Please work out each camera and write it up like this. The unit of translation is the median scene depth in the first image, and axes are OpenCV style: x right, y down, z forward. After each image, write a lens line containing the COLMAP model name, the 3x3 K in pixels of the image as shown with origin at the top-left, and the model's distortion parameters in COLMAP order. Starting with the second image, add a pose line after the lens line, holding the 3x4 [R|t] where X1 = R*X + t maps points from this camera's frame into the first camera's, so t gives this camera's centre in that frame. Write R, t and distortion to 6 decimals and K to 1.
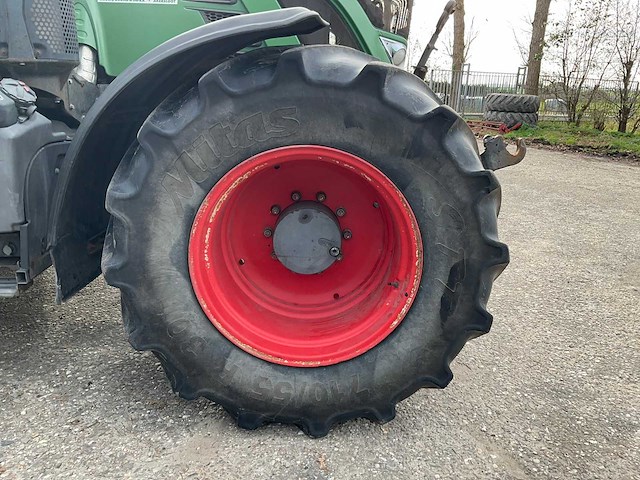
lens RADIAL K [[531.1, 0, 322.0], [0, 531.1, 238.7], [0, 0, 1]] dist [0.062839, -0.109415]
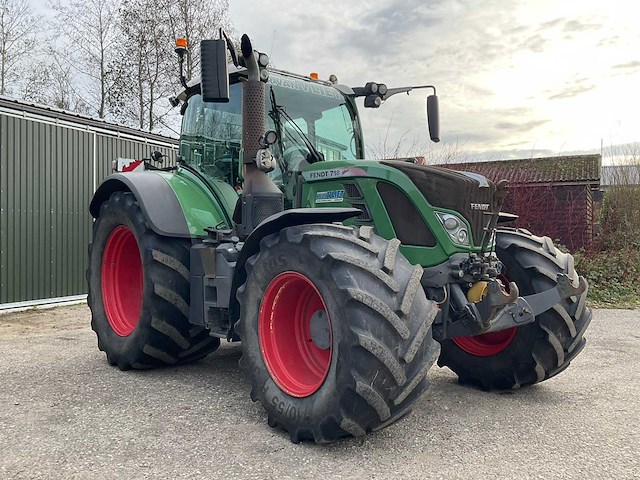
lens RADIAL K [[583.3, 0, 322.5], [0, 583.3, 240.8], [0, 0, 1]] dist [0.028580, 0.000000]
pose [[0.628099, -0.013412, -0.778018, 1.598047], [-0.207227, 0.960860, -0.183859, 0.084548], [0.750033, 0.276708, 0.600736, -0.242974]]
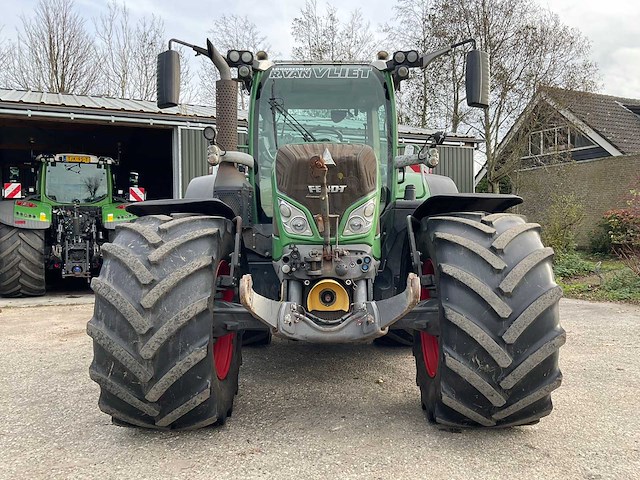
lens RADIAL K [[569.5, 0, 315.9], [0, 569.5, 239.8], [0, 0, 1]] dist [0.048052, -0.048356]
pose [[-0.030377, -0.010051, -0.999488, 2.043624], [-0.272072, 0.962276, -0.001408, -0.420554], [0.961797, 0.271890, -0.031966, 1.619797]]
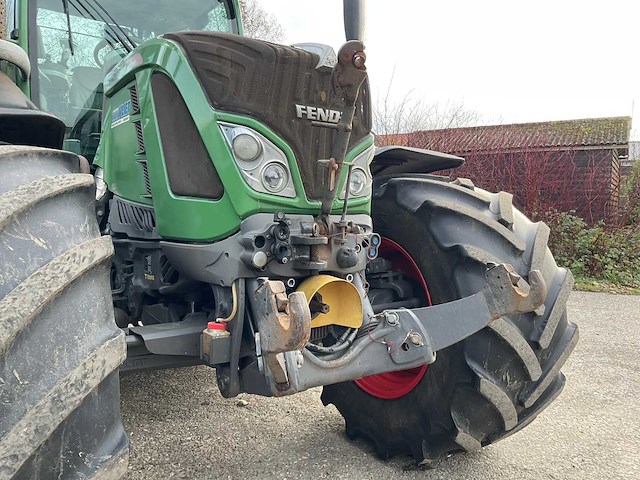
lens RADIAL K [[531.1, 0, 322.8], [0, 531.1, 240.4], [0, 0, 1]] dist [0.062839, -0.109415]
pose [[0.562881, 0.038909, -0.825621, 1.017772], [-0.237361, 0.964426, -0.116374, -0.258644], [0.791723, 0.261475, 0.552093, 1.077584]]
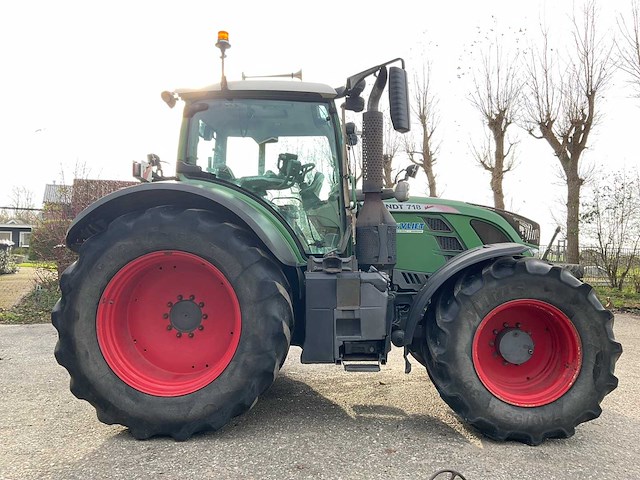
lens RADIAL K [[531.1, 0, 330.7], [0, 531.1, 233.9], [0, 0, 1]] dist [0.062839, -0.109415]
pose [[0.998794, -0.011116, -0.047831, -0.701836], [-0.004246, 0.950843, -0.309646, 0.256976], [0.048922, 0.309475, 0.949648, -1.235114]]
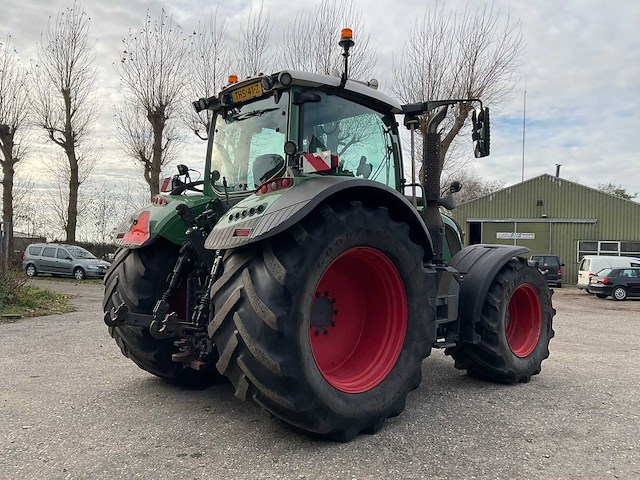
lens RADIAL K [[531.1, 0, 319.7], [0, 531.1, 237.2], [0, 0, 1]] dist [0.062839, -0.109415]
pose [[0.745333, 0.019174, 0.666416, -3.018266], [0.171106, 0.960603, -0.219008, 0.058455], [-0.644361, 0.277262, 0.712689, -0.628019]]
